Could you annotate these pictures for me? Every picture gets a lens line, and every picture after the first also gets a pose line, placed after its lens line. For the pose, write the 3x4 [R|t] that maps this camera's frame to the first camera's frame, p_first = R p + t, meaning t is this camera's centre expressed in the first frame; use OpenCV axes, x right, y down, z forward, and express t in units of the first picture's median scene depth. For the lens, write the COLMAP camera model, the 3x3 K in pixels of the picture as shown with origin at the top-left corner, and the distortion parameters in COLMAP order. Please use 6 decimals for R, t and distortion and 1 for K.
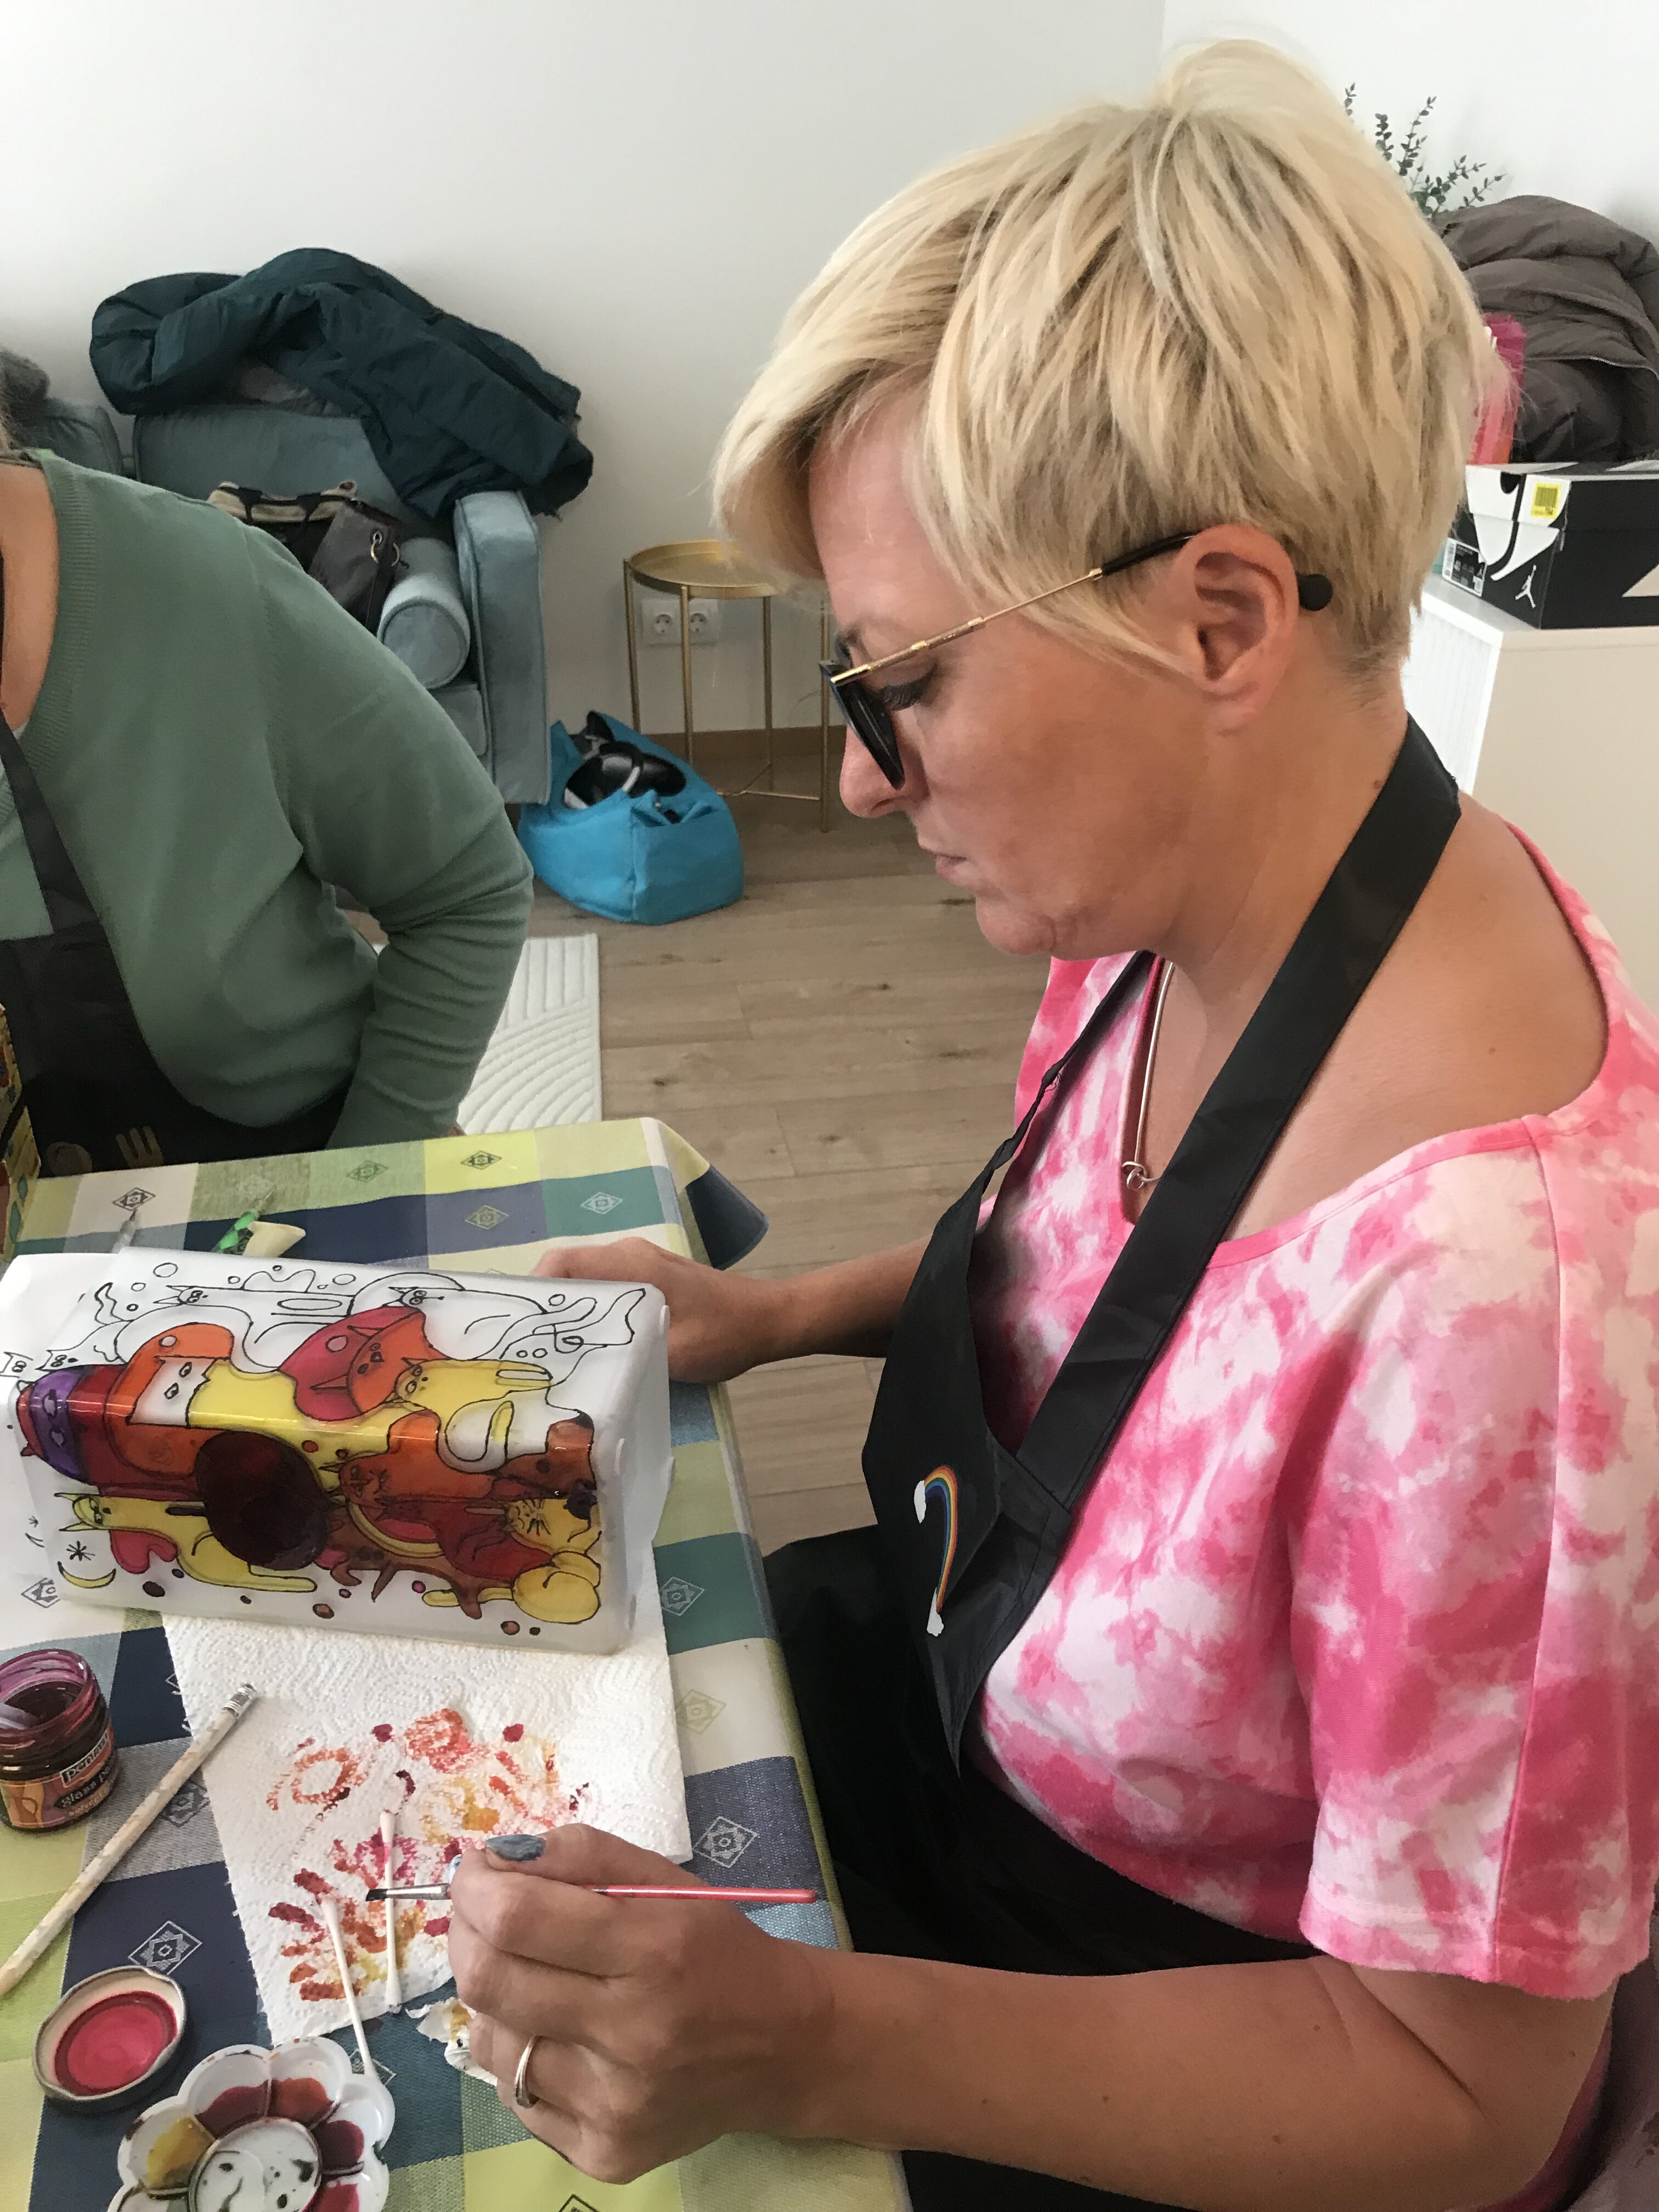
lens RADIAL K [[1806.8, 0, 831.0], [0, 1806.8, 1111.1], [0, 0, 1]] dist [0.007806, 0.008334]
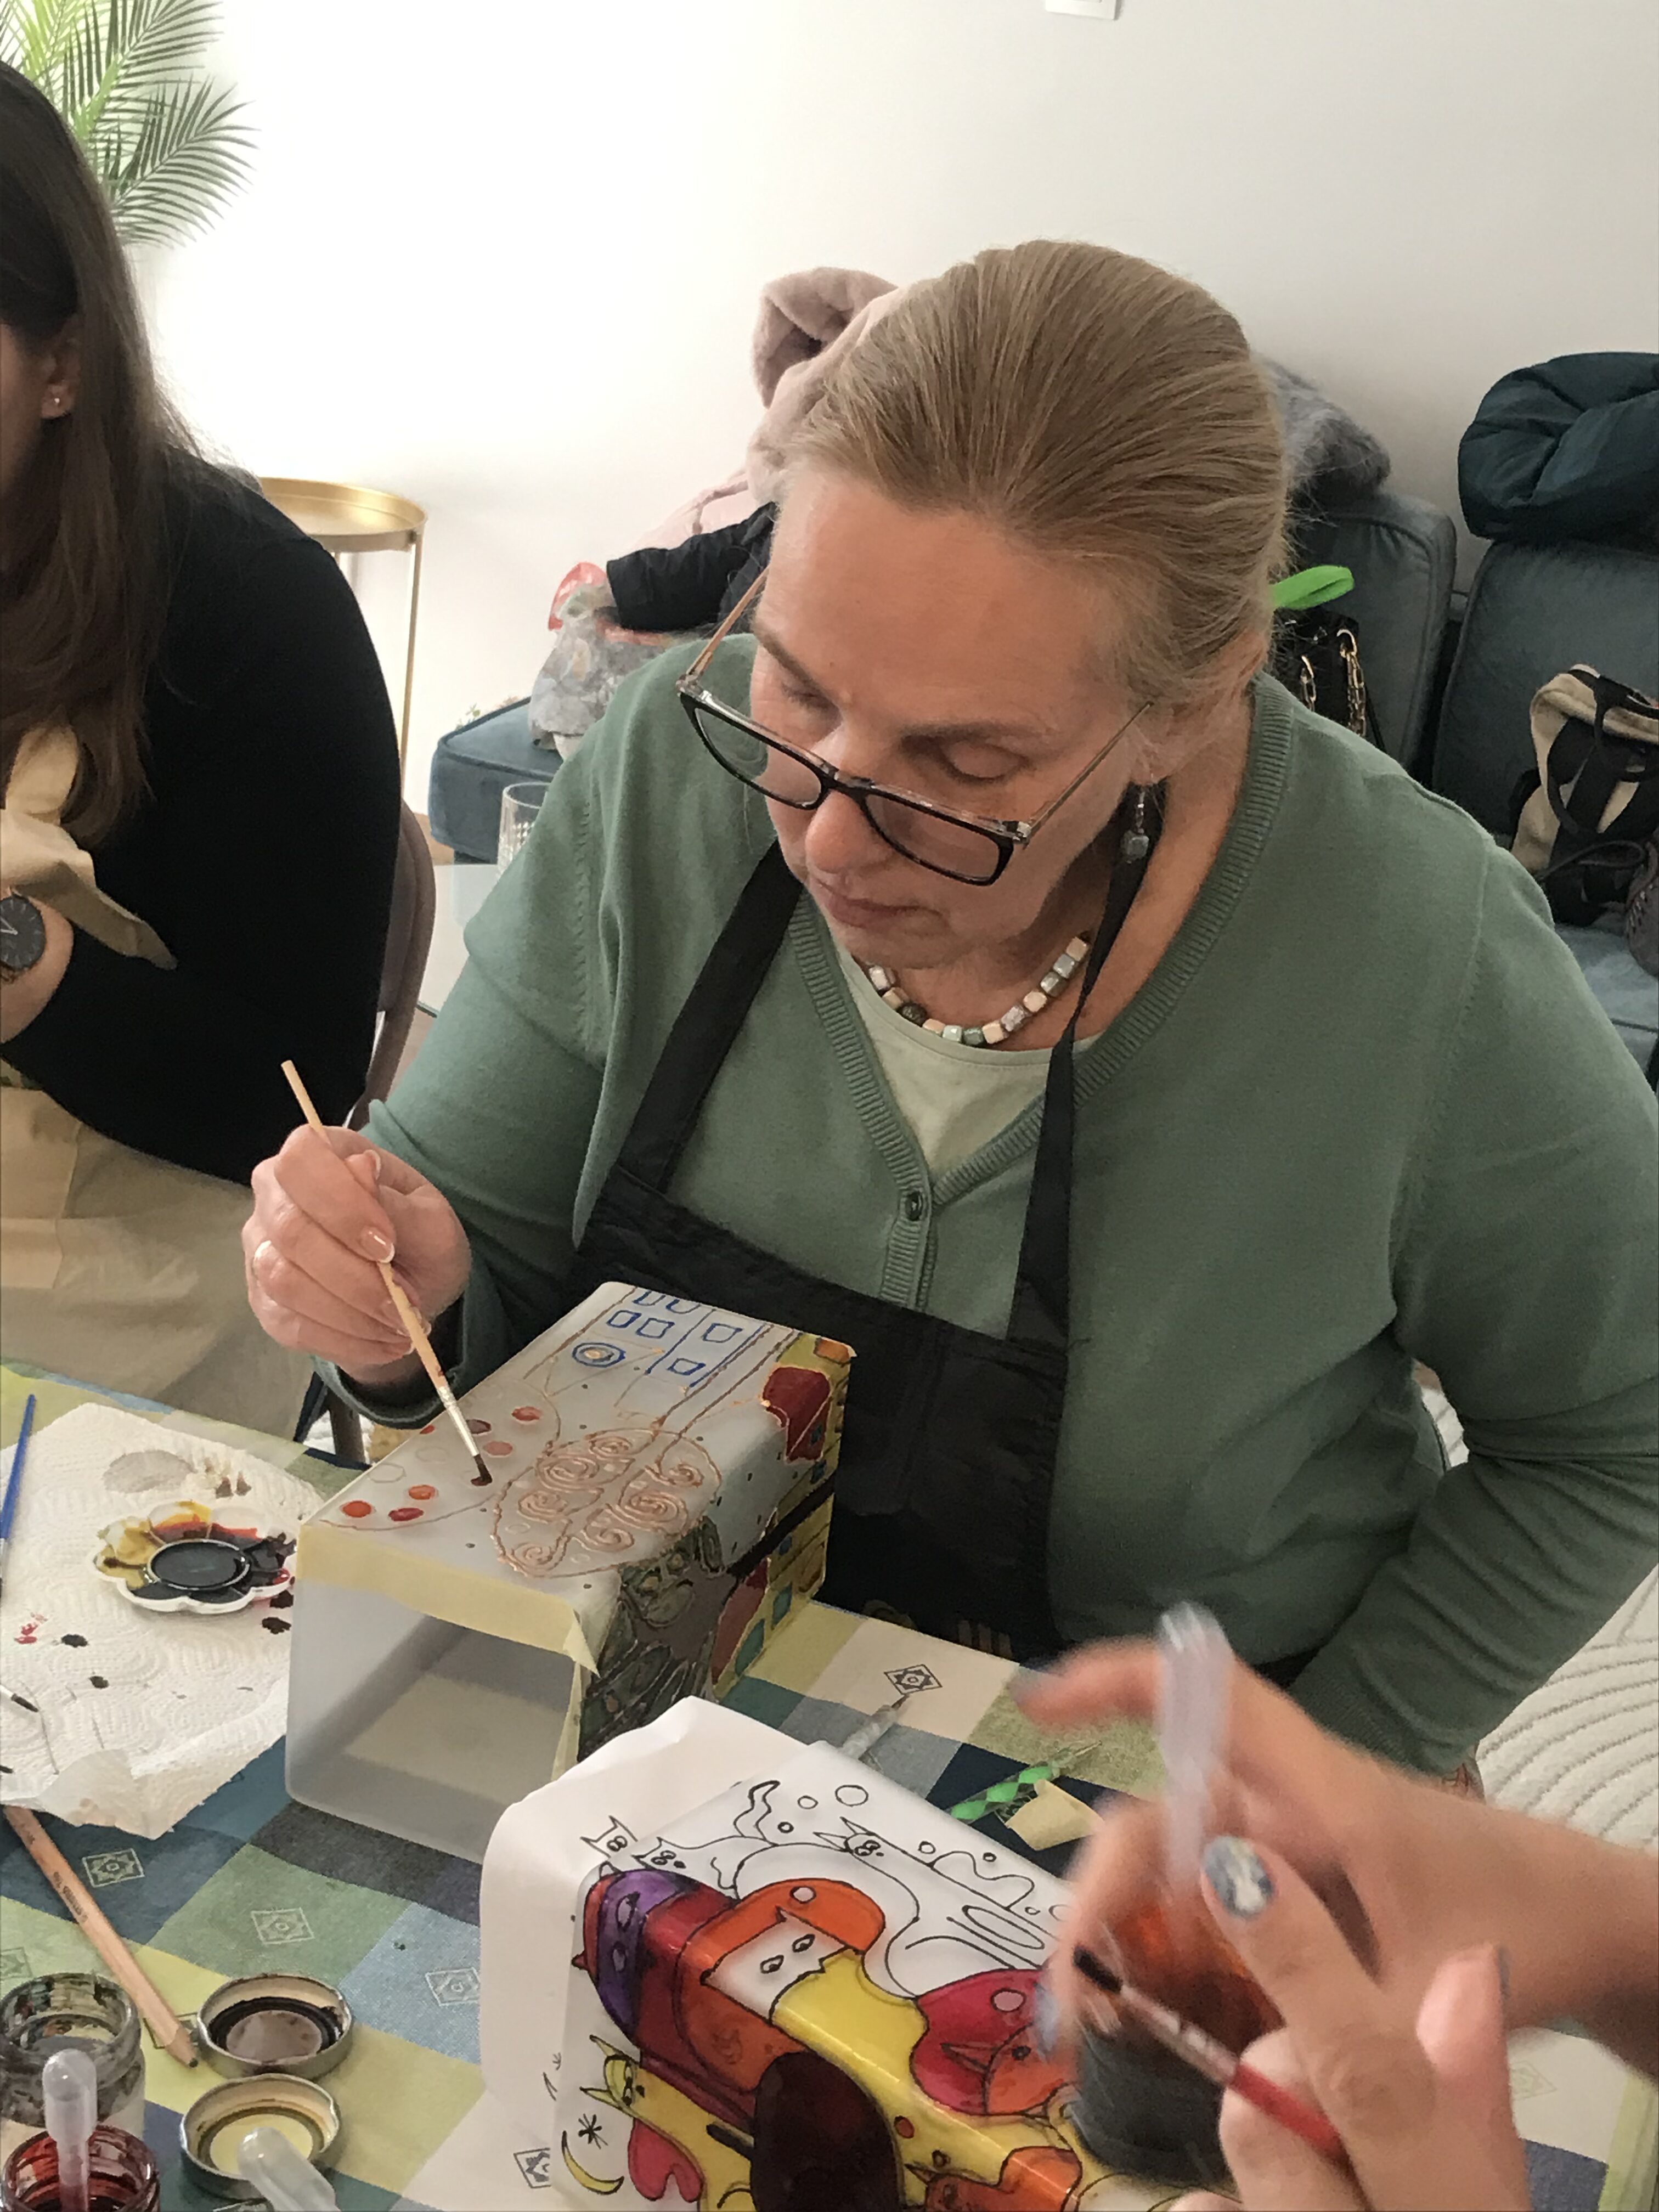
lens RADIAL K [[3147.0, 0, 829.5], [0, 3147.0, 1103.8], [0, 0, 1]] dist [-0.010009, 0.000000]
pose [[0.821864, 0.276848, -0.497891, 0.152029], [-0.364890, 0.926989, -0.086876, -0.050470], [0.437487, 0.253075, 0.862878, -0.100297]]
